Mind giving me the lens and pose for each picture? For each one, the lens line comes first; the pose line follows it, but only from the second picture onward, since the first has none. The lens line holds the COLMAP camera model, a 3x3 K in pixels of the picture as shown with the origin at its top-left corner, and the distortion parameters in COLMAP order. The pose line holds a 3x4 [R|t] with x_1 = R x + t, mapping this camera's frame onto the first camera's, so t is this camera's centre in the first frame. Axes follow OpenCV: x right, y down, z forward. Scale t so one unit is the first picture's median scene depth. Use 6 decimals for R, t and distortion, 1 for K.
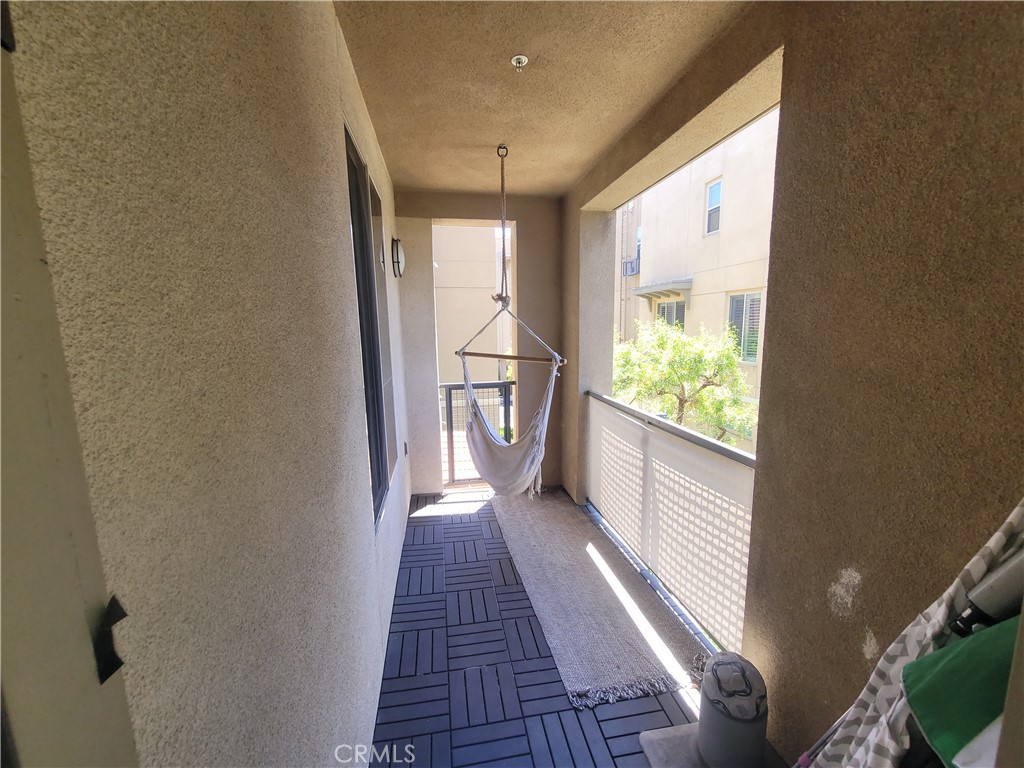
lens RADIAL K [[418.4, 0, 512.7], [0, 418.4, 385.4], [0, 0, 1]] dist [-0.001787, -0.000376]
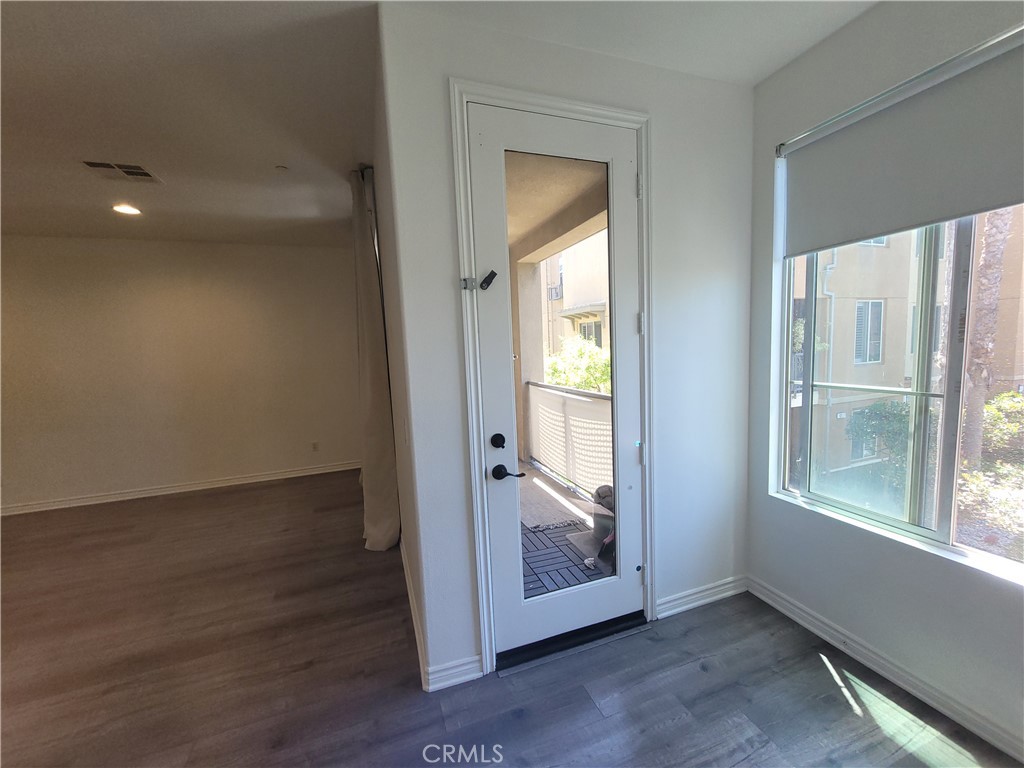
lens RADIAL K [[418.4, 0, 514.2], [0, 418.4, 385.6], [0, 0, 1]] dist [-0.001787, -0.000376]
pose [[0.986098, -0.040846, 0.161064, -0.048064], [0.049203, 0.997623, -0.048244, 0.043666], [-0.158711, 0.055498, 0.985764, -0.201288]]
